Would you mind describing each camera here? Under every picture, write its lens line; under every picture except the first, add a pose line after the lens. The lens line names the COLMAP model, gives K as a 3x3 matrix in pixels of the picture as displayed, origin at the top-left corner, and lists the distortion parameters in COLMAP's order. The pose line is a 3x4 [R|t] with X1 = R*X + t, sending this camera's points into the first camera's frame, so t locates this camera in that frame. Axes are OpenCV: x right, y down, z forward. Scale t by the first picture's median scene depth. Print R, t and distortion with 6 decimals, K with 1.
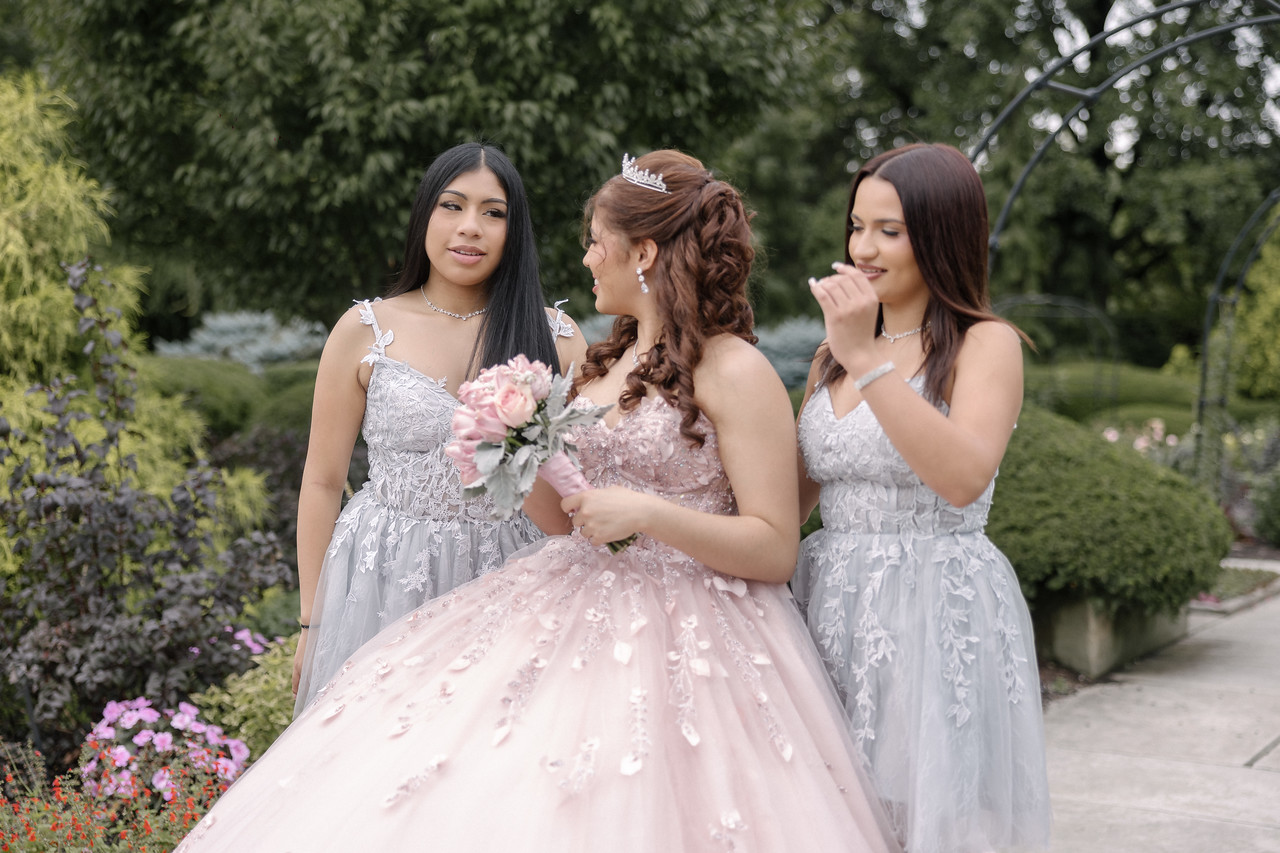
lens RADIAL K [[1759.2, 0, 635.0], [0, 1759.2, 421.2], [0, 0, 1]] dist [0.022255, 0.000000]
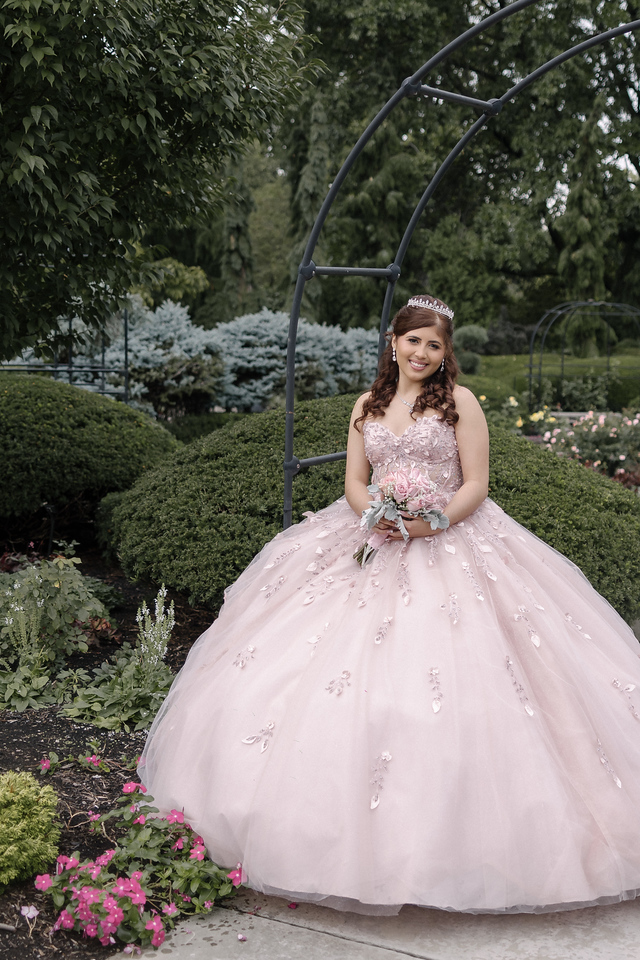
lens RADIAL K [[1248.4, 0, 320.1], [0, 1248.4, 479.9], [0, 0, 1]] dist [0.008189, 0.000000]
pose [[0.999728, -0.004810, -0.022832, 0.156295], [0.006524, 0.997116, 0.075606, -0.036098], [0.022402, -0.075734, 0.996876, 0.296281]]
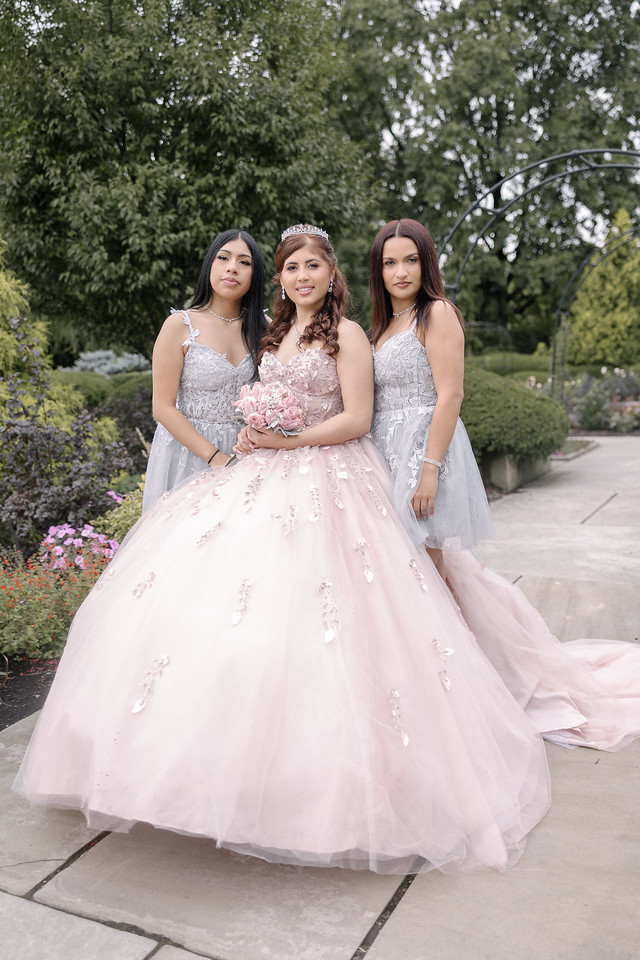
lens RADIAL K [[820.7, 0, 325.5], [0, 820.7, 481.8], [0, 0, 1]] dist [0.003688, 0.021234]
pose [[0.997273, -0.063062, 0.038338, -0.002997], [0.058716, 0.992685, 0.105492, 0.014291], [-0.044710, -0.102953, 0.993681, 0.009320]]
